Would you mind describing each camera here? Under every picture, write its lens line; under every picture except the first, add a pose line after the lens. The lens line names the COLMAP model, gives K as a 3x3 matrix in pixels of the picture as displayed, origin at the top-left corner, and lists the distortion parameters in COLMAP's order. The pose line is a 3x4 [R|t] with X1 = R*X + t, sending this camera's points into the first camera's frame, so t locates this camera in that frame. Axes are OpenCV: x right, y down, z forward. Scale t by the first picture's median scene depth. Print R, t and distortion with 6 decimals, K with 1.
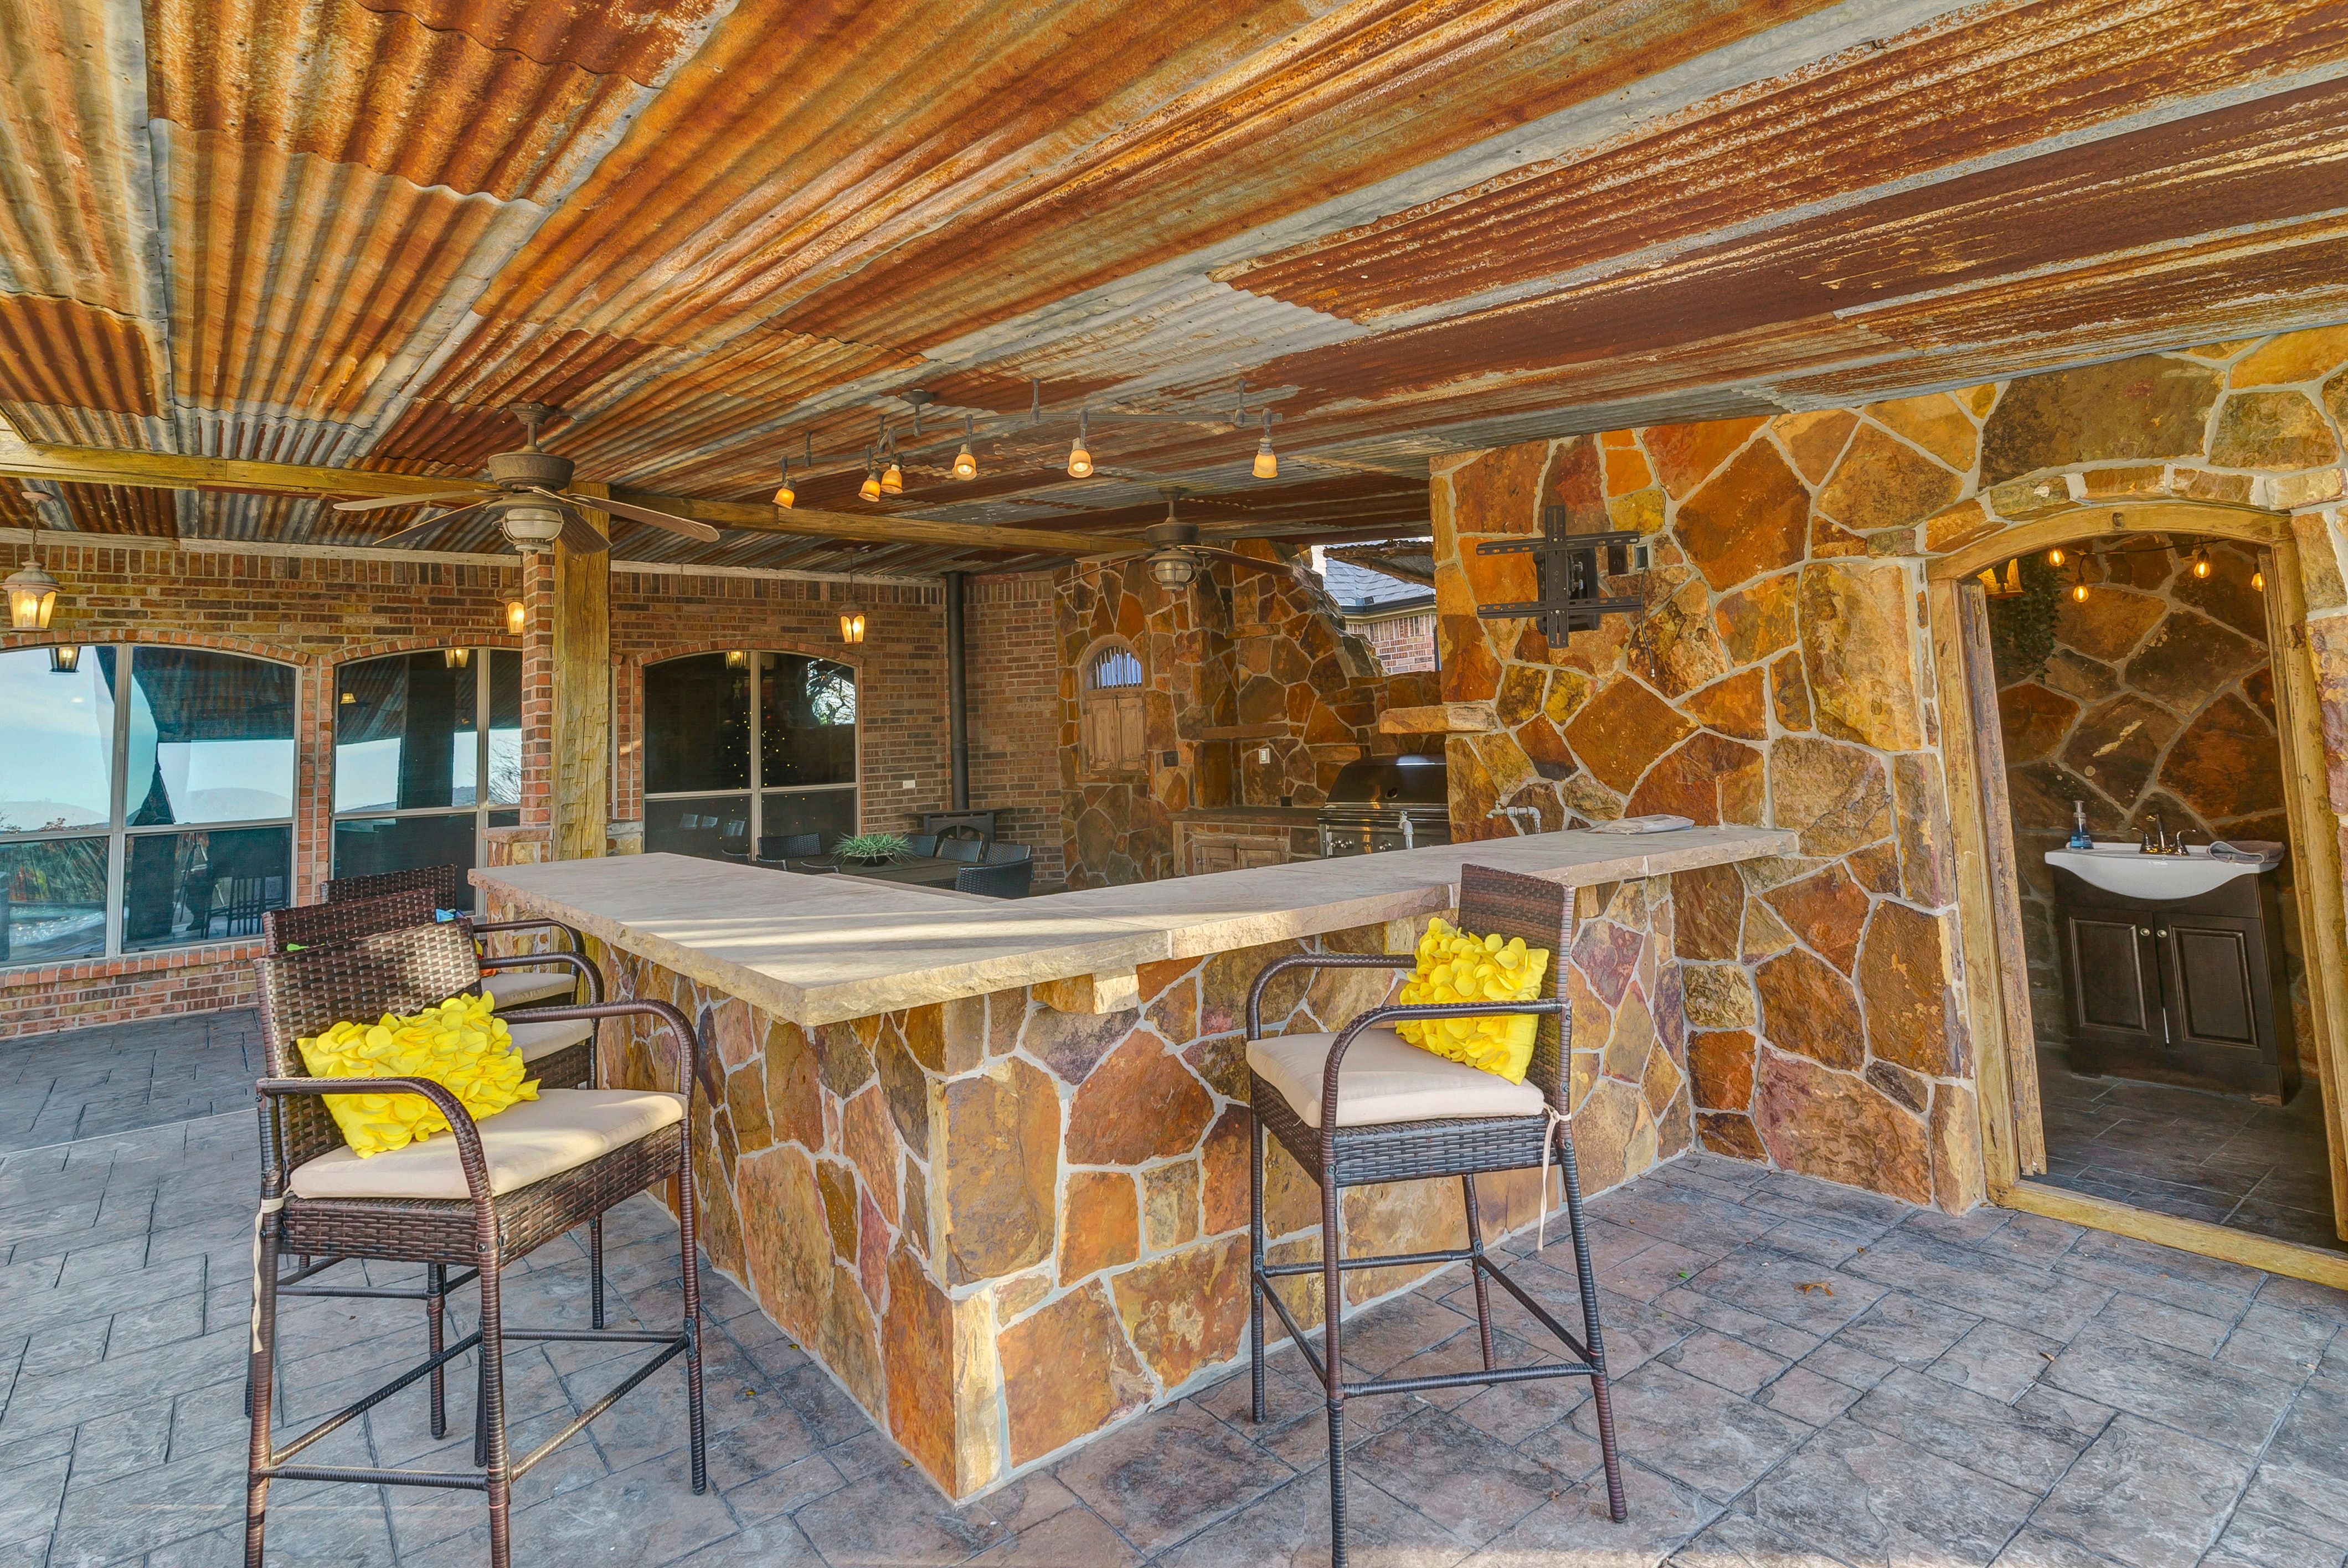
lens RADIAL K [[1187.1, 0, 1283.1], [0, 1187.1, 665.0], [0, 0, 1]] dist [0.002961, 0.000731]
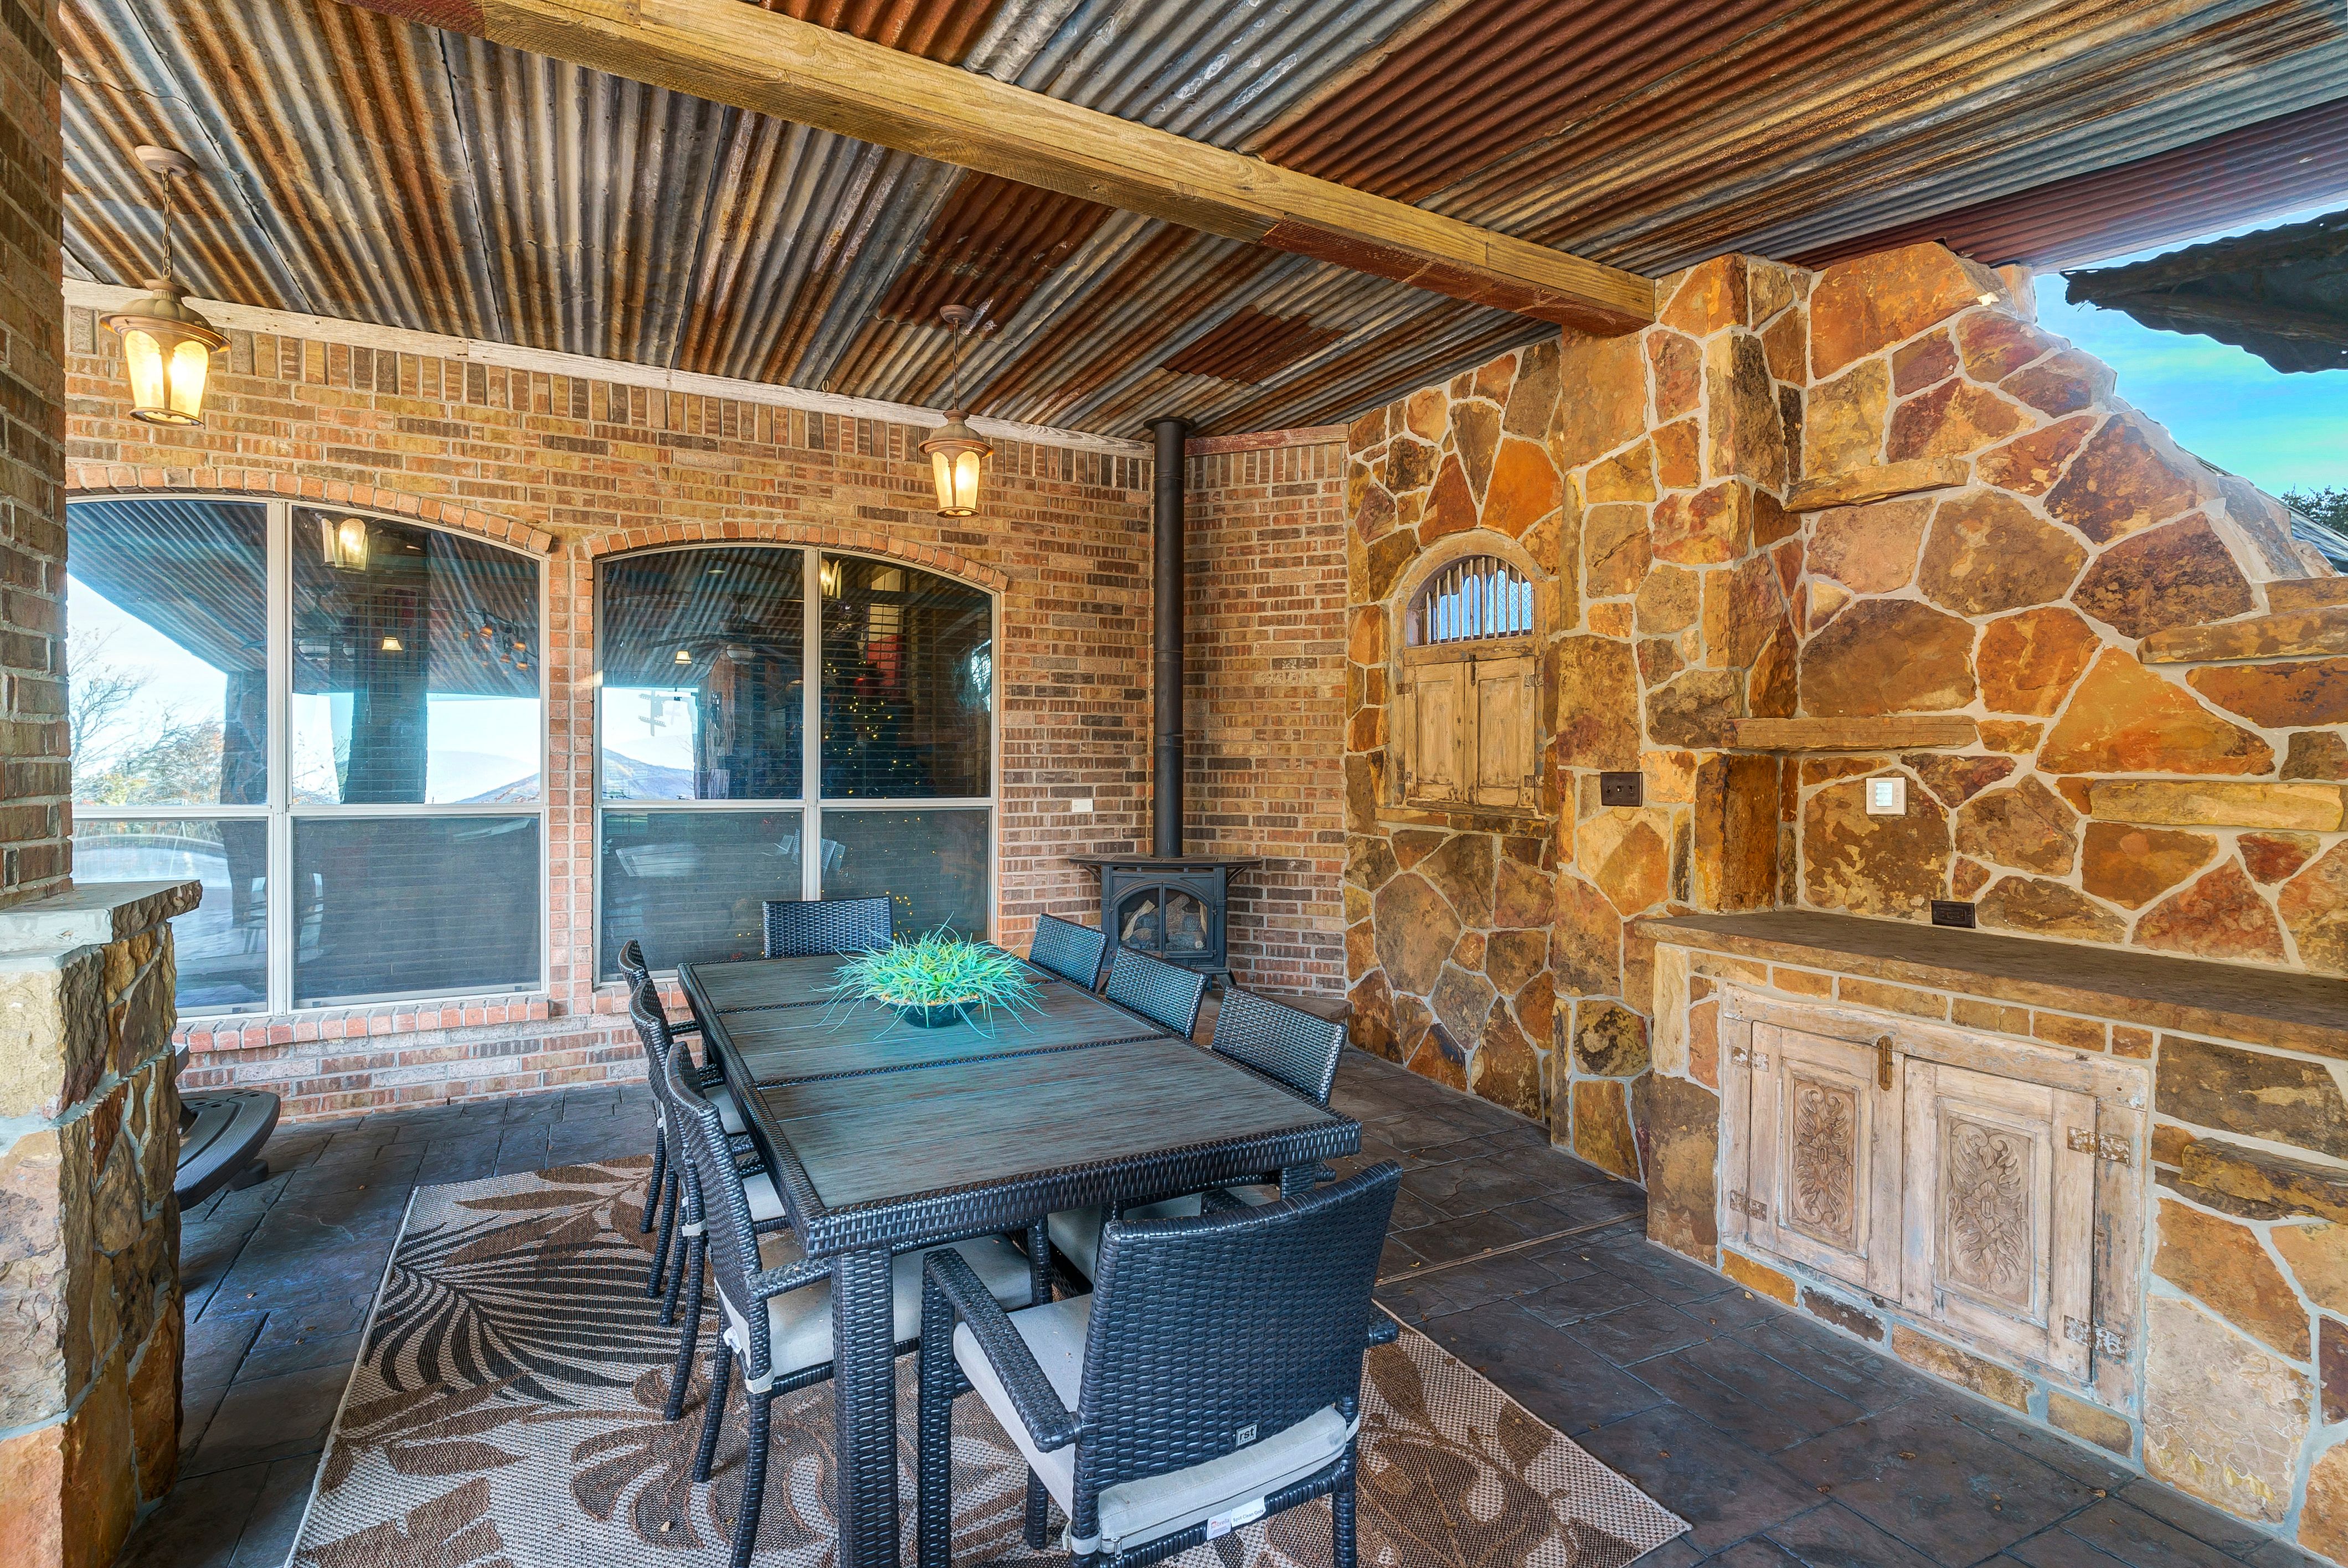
lens RADIAL K [[1141.7, 0, 1230.7], [0, 1141.7, 778.6], [0, 0, 1]] dist [0.001952, 0.000517]
pose [[0.973676, 0.053380, -0.221599, -0.161821], [-0.035666, 0.995896, 0.083186, 0.051075], [0.225130, -0.073093, 0.971583, 0.628639]]
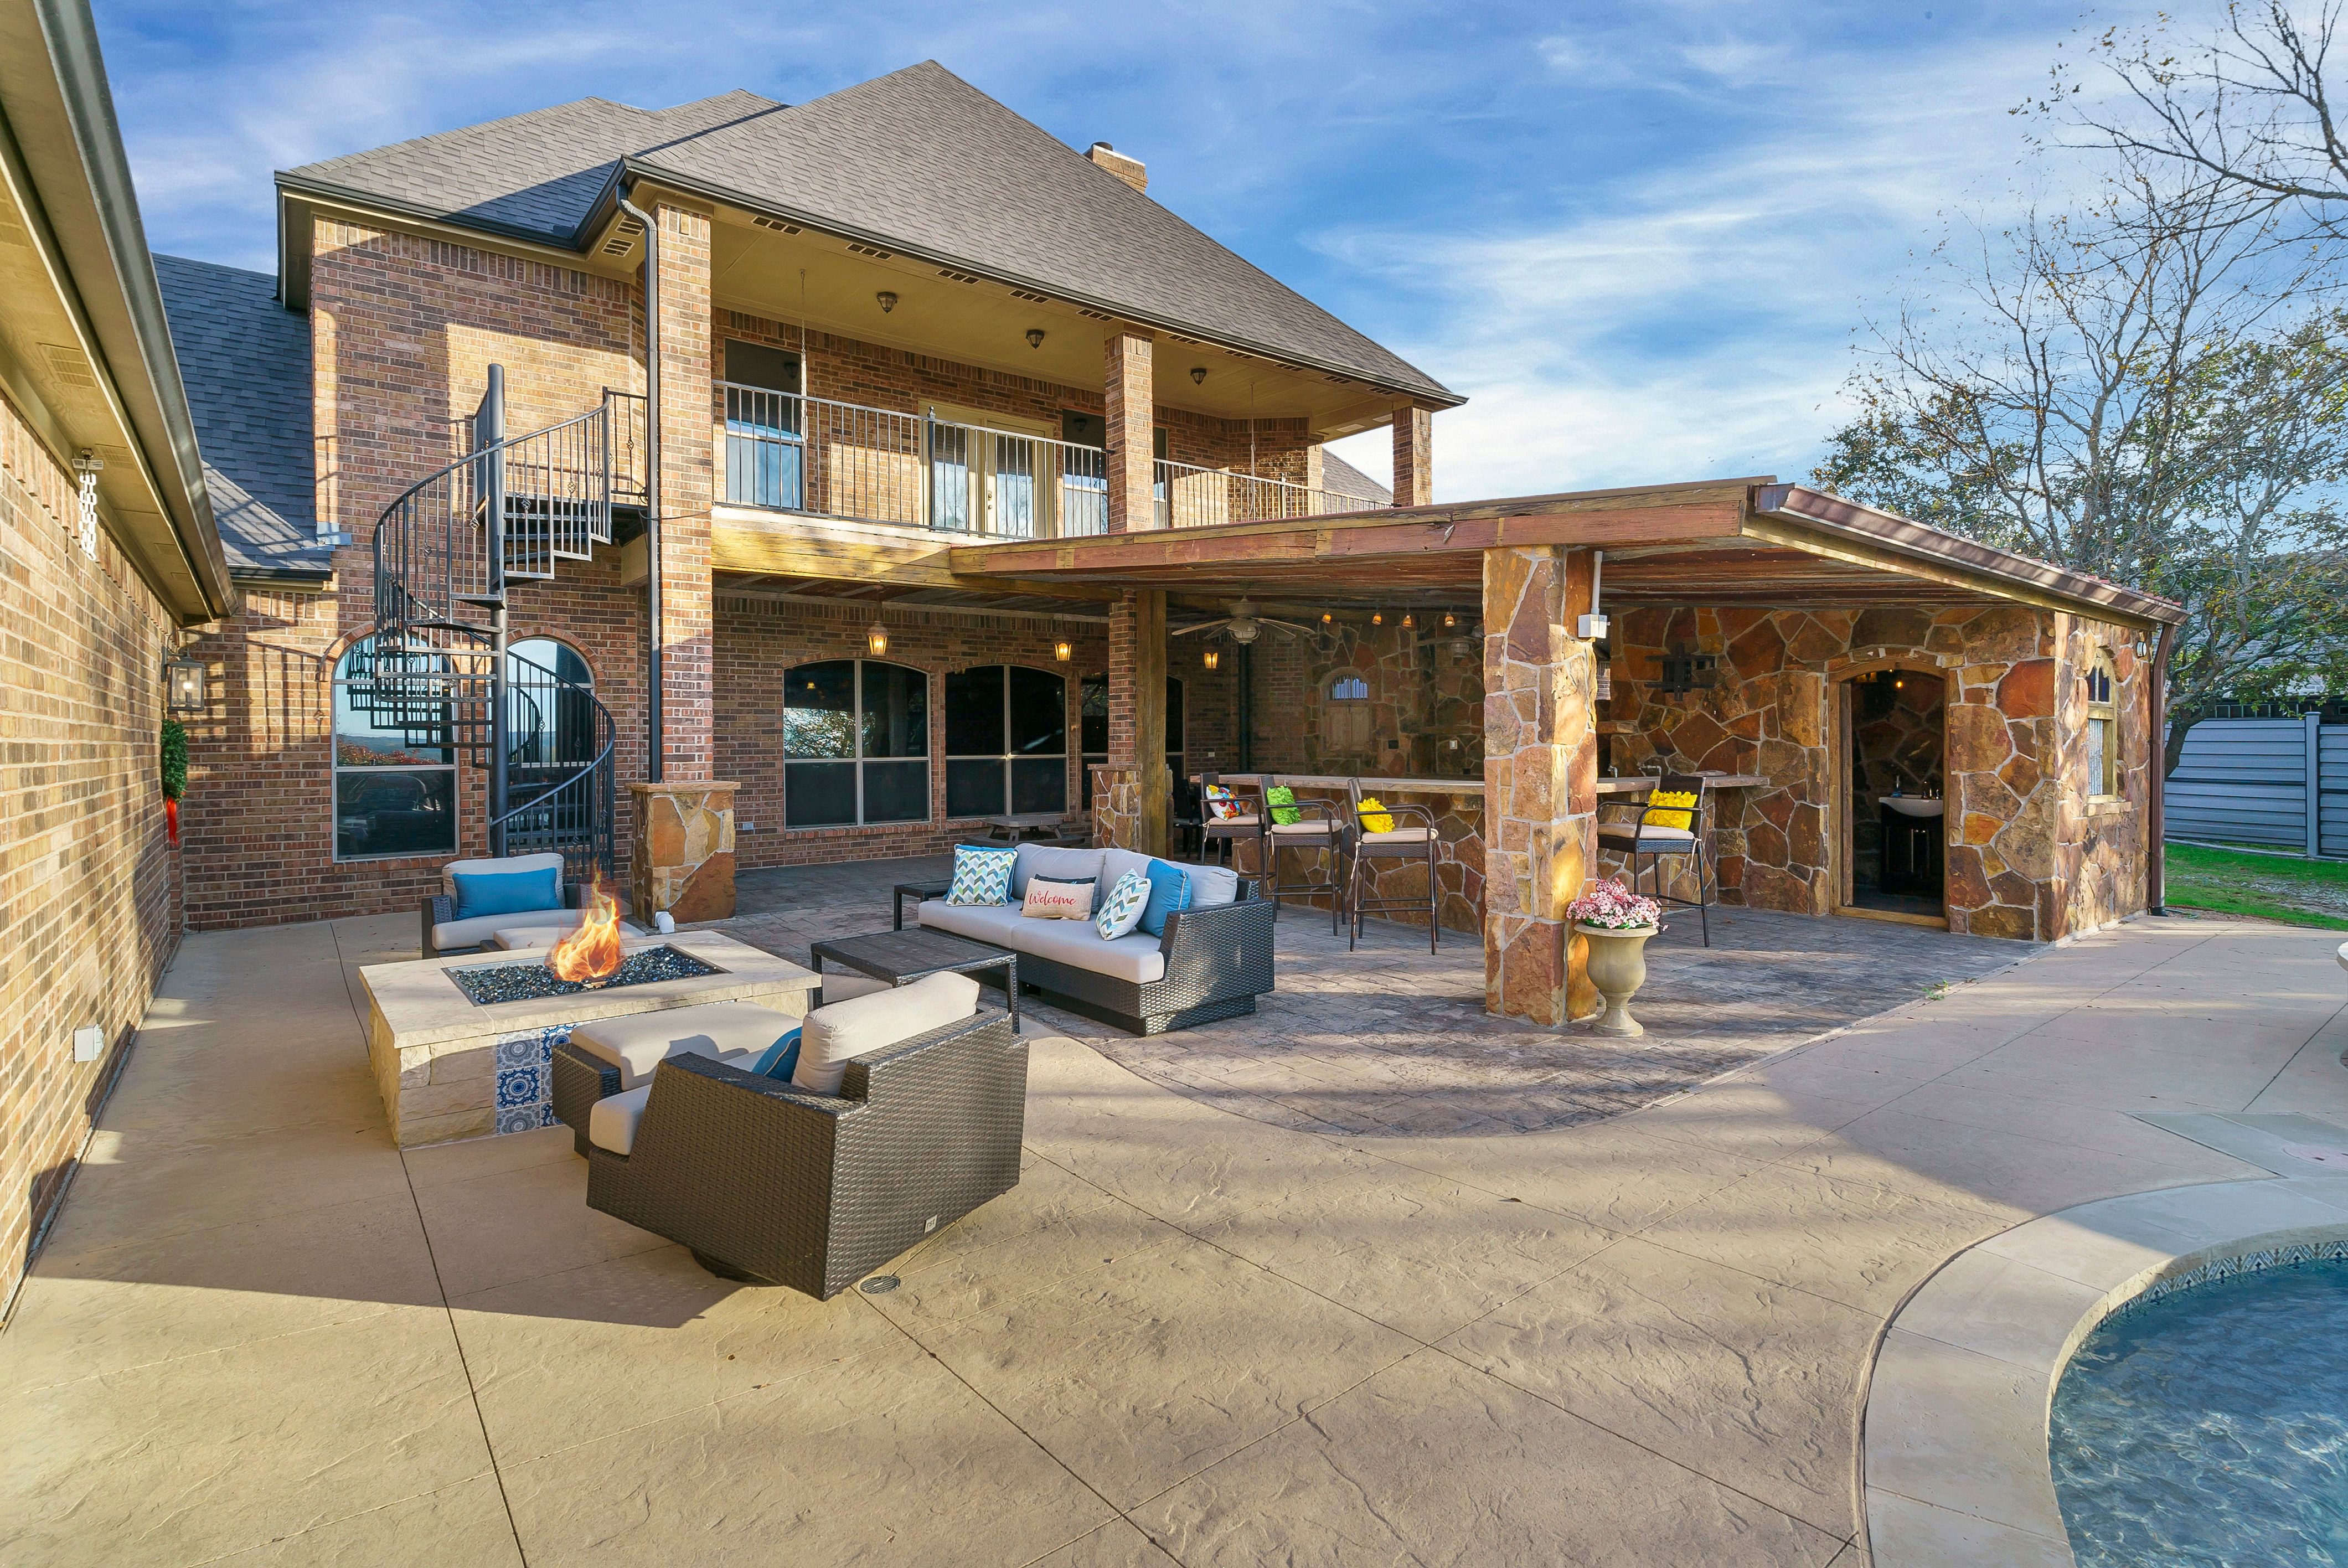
lens RADIAL K [[1141.9, 0, 1230.7], [0, 1141.9, 778.6], [0, 0, 1]] dist [0.001952, 0.000517]
pose [[0.998723, 0.039932, -0.030958, -0.309969], [-0.036714, 0.994476, 0.098336, -0.026908], [0.034714, -0.097073, 0.994672, -0.710583]]
